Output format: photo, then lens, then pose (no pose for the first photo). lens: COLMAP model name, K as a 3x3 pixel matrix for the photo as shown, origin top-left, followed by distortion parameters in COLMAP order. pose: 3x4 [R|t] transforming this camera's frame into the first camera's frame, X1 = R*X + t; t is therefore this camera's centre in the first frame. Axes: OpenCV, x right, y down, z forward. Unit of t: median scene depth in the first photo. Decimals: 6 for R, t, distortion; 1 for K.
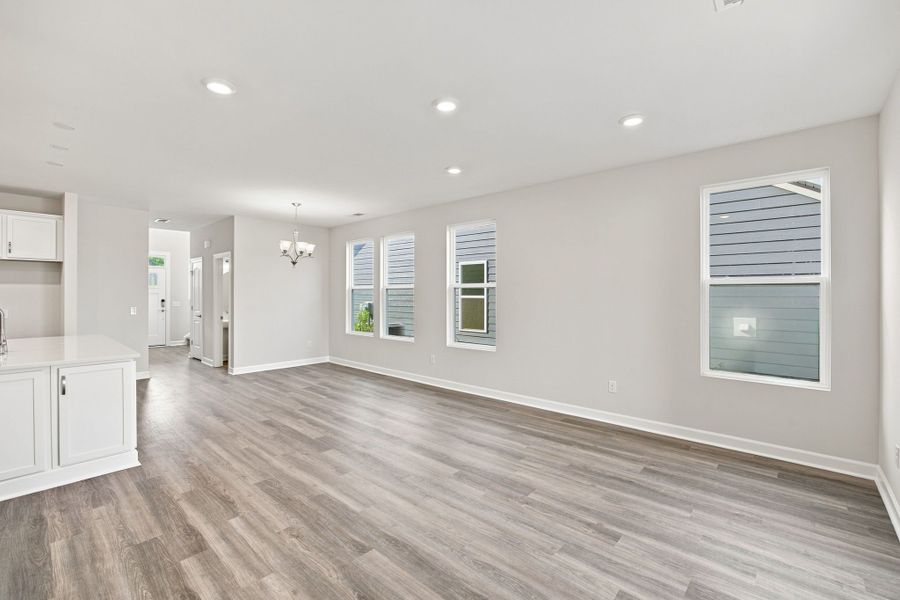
lens RADIAL K [[390.1, 0, 448.1], [0, 390.1, 295.2], [0, 0, 1]] dist [-0.023900, 0.000521]
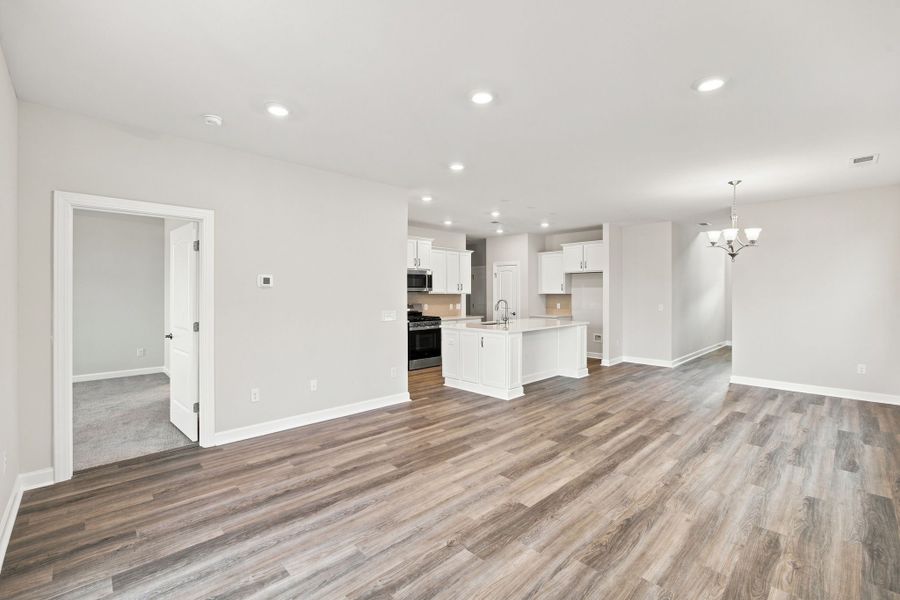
lens RADIAL K [[390.1, 0, 448.1], [0, 390.1, 295.2], [0, 0, 1]] dist [-0.023900, 0.000521]
pose [[-0.073165, 0.000976, -0.997319, 0.767675], [0.000750, 0.999999, 0.000923, -0.000207], [0.997320, -0.000680, -0.073165, 0.790243]]
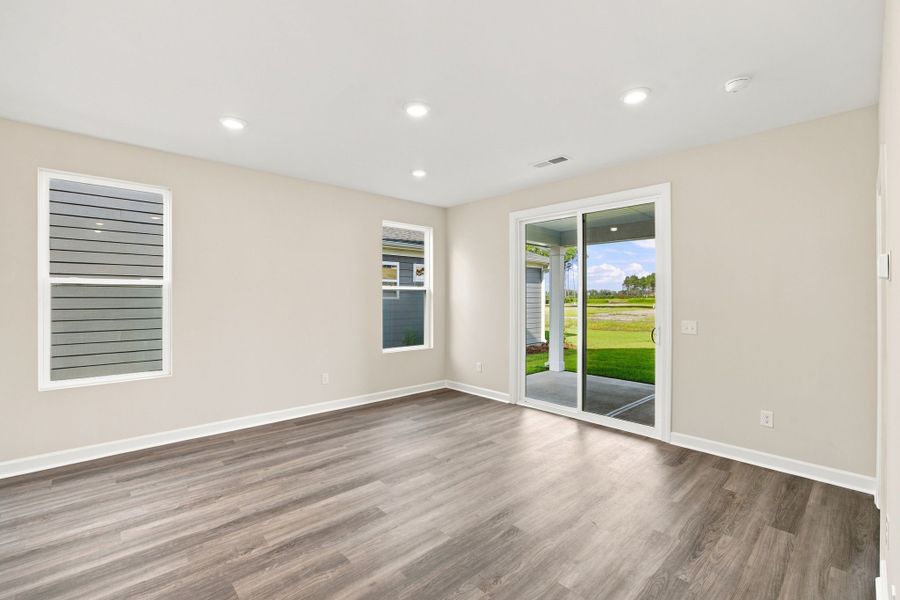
lens RADIAL K [[390.1, 0, 448.1], [0, 390.1, 295.2], [0, 0, 1]] dist [-0.023900, 0.000521]
pose [[0.092174, 0.004645, 0.995732, -0.811754], [-0.001882, 0.999988, -0.004491, -0.003008], [-0.995741, -0.001461, 0.092181, 0.660114]]
